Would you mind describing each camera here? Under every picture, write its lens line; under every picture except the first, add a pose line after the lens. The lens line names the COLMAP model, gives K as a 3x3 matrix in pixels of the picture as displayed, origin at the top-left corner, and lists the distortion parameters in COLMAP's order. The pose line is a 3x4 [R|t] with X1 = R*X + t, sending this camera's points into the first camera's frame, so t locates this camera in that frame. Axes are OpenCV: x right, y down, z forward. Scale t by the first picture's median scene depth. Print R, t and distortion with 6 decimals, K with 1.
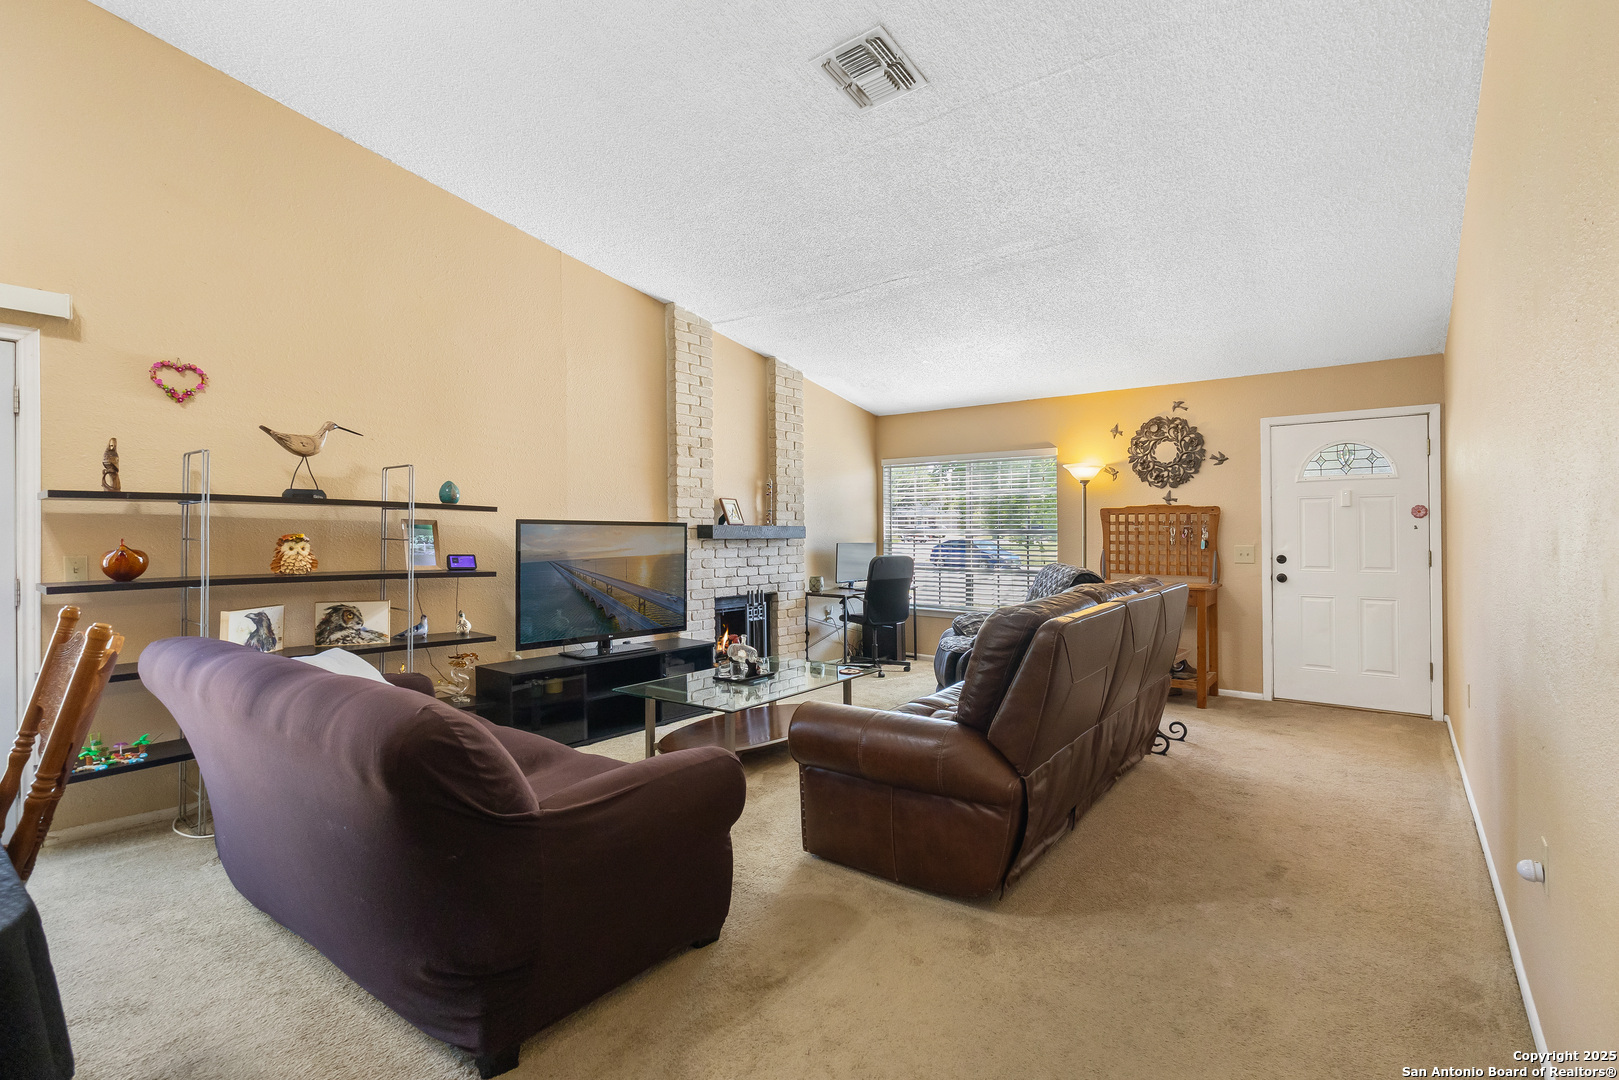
lens RADIAL K [[753.3, 0, 826.2], [0, 753.3, 525.9], [0, 0, 1]] dist [-0.001710, 0.004826]
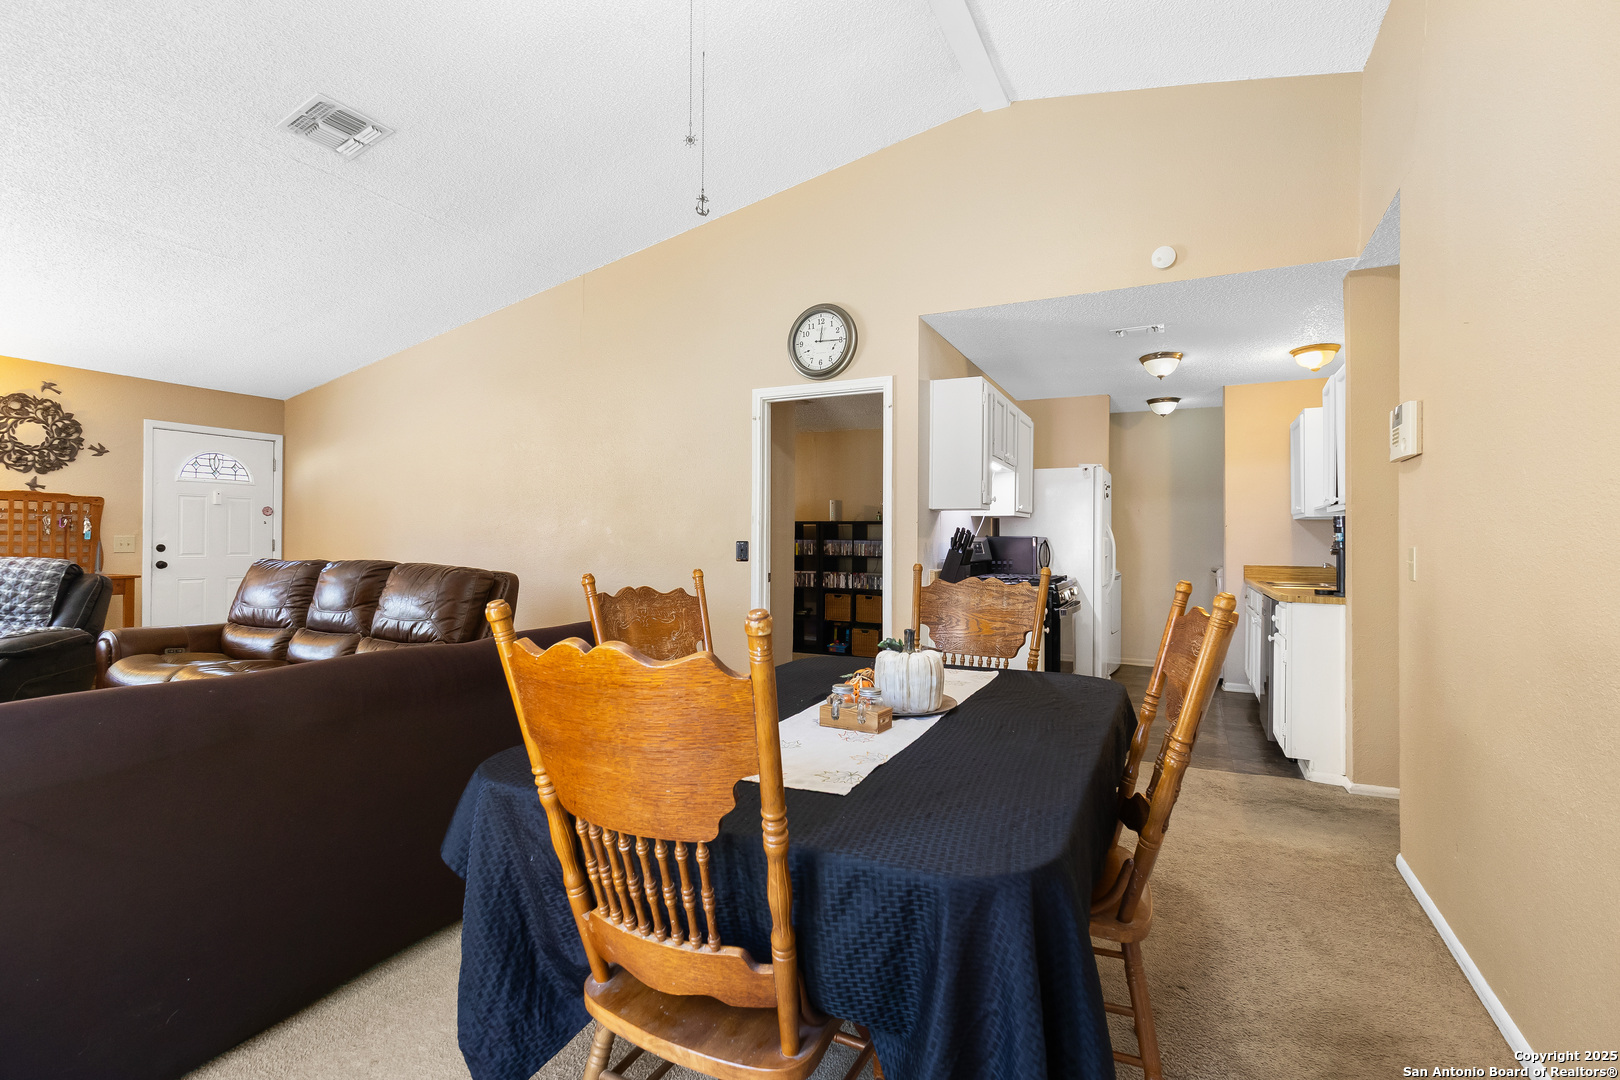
lens RADIAL K [[753.8, 0, 795.5], [0, 753.8, 537.5], [0, 0, 1]] dist [-0.001710, 0.004826]
pose [[-0.173703, 0.000494, 0.984798, -0.659362], [-0.021112, 0.999768, -0.004226, 0.013176], [-0.984572, -0.021525, -0.173653, 0.259029]]
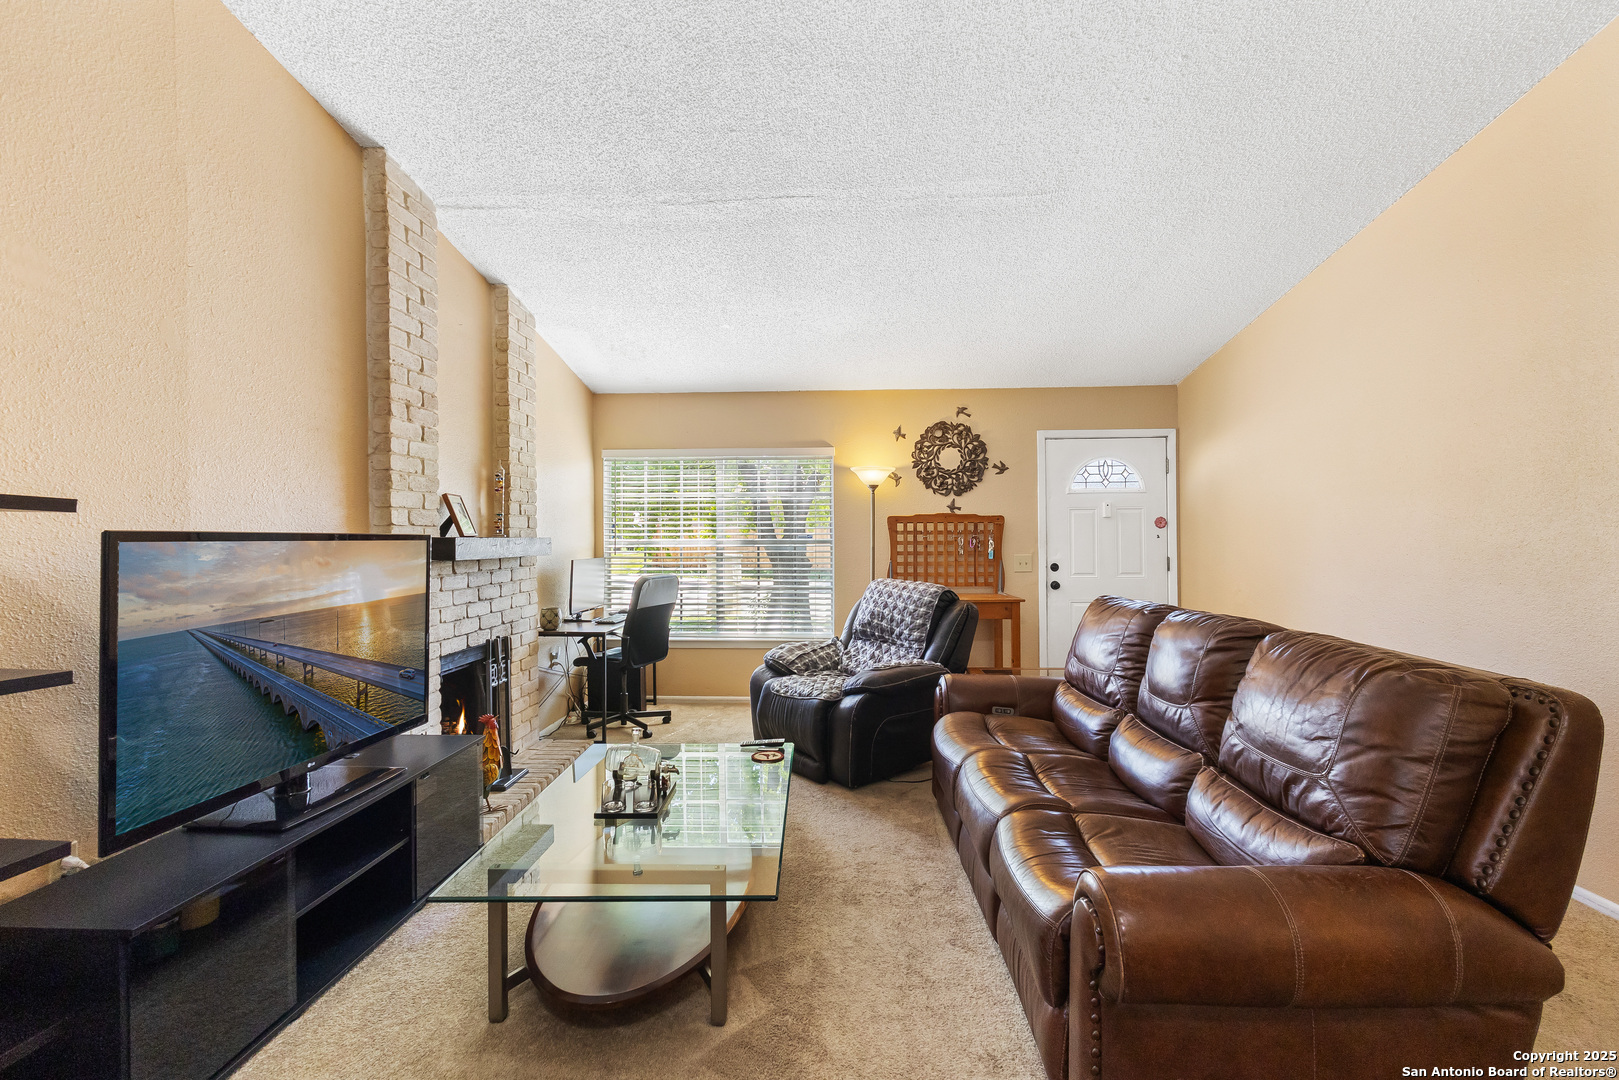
lens RADIAL K [[753.3, 0, 813.6], [0, 753.3, 534.3], [0, 0, 1]] dist [-0.001710, 0.004826]
pose [[0.813838, -0.003545, 0.581080, -0.267508], [0.001036, 0.999989, 0.004648, -0.006367], [-0.581090, -0.003181, 0.813833, 0.340883]]
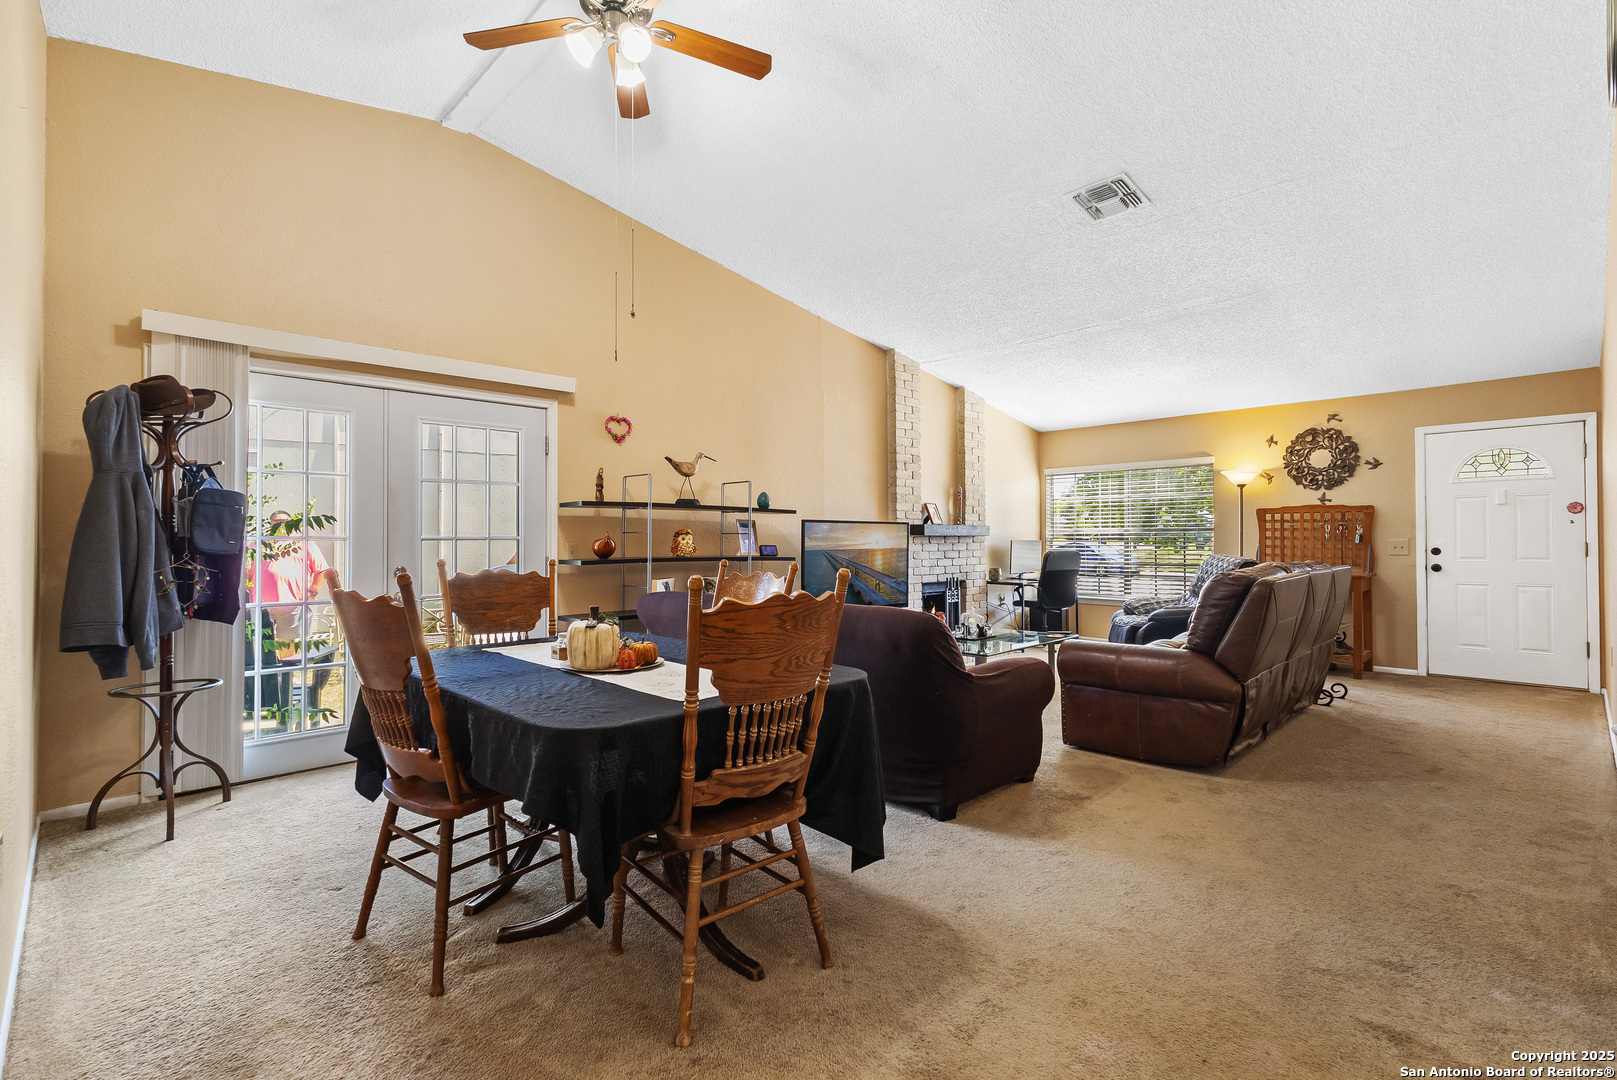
lens RADIAL K [[752.4, 0, 782.5], [0, 752.4, 538.0], [0, 0, 1]] dist [-0.001710, 0.004826]
pose [[0.985977, -0.003399, -0.166845, -0.175453], [0.004304, 0.999978, 0.005067, 0.014052], [0.166824, -0.005714, 0.985970, -0.281497]]
